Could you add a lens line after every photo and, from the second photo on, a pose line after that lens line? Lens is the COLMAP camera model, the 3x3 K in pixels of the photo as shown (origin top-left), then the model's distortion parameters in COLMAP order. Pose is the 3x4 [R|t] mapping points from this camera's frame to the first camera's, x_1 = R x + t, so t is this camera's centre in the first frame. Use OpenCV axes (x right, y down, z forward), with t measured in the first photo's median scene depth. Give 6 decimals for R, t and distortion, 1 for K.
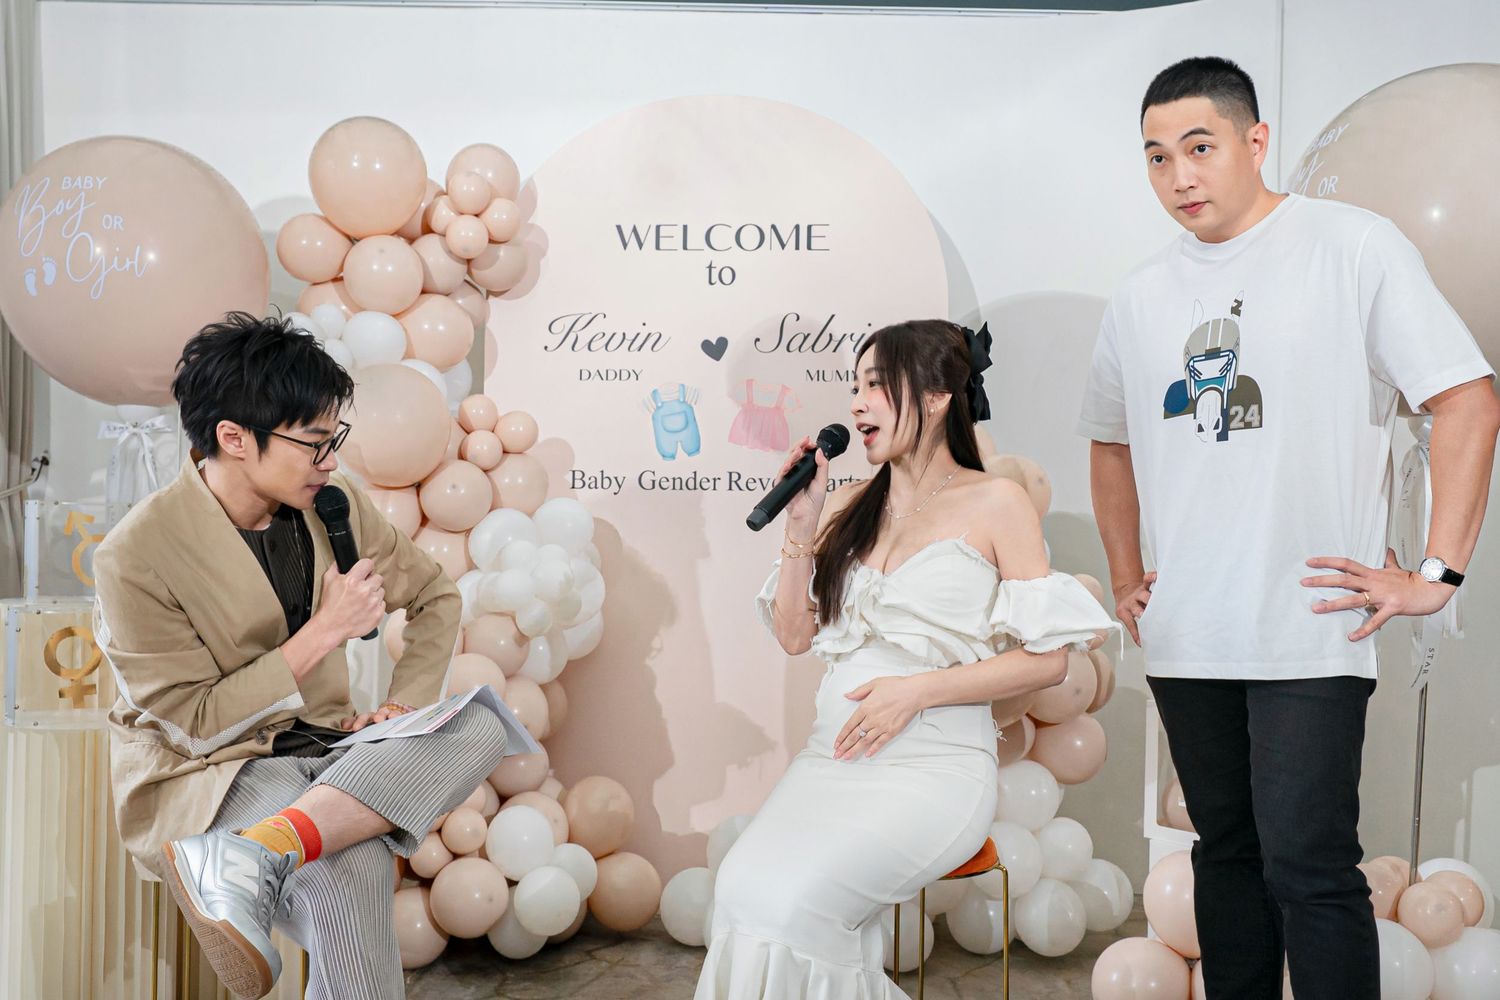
lens RADIAL K [[1460.5, 0, 685.3], [0, 1460.5, 537.2], [0, 0, 1]] dist [0.002385, 0.000000]
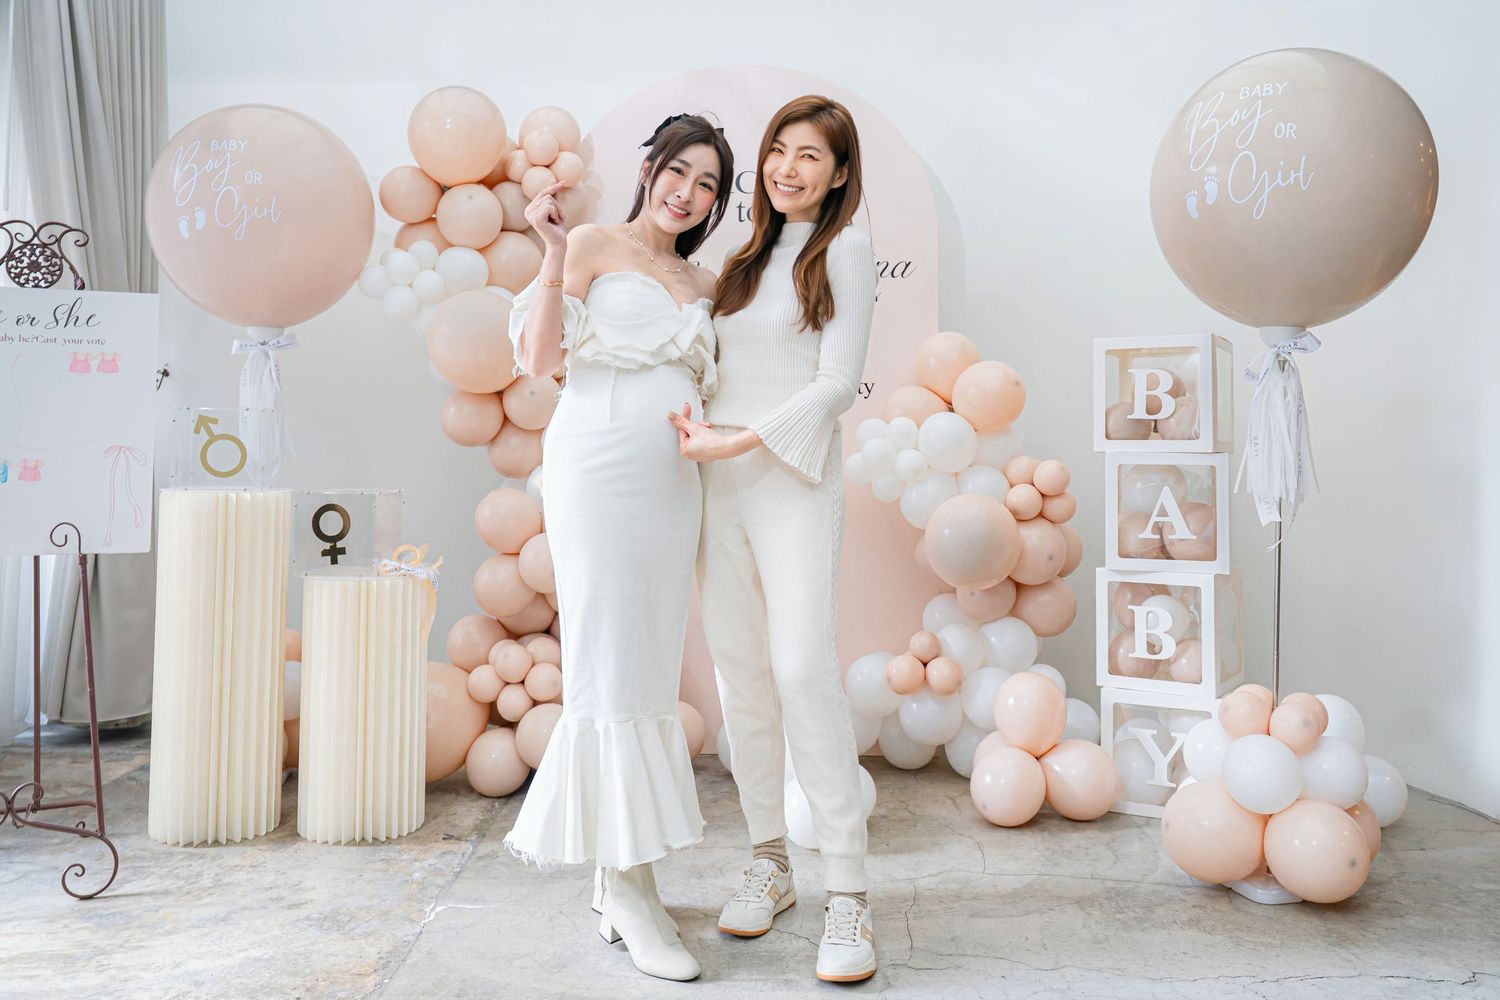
lens RADIAL K [[1409.0, 0, 727.0], [0, 1409.0, 370.8], [0, 0, 1]] dist [-0.009766, 0.012474]
pose [[0.999552, -0.008610, 0.028665, -0.029234], [0.010076, 0.998628, -0.051386, 0.008154], [-0.028183, 0.051652, 0.998267, -0.151724]]
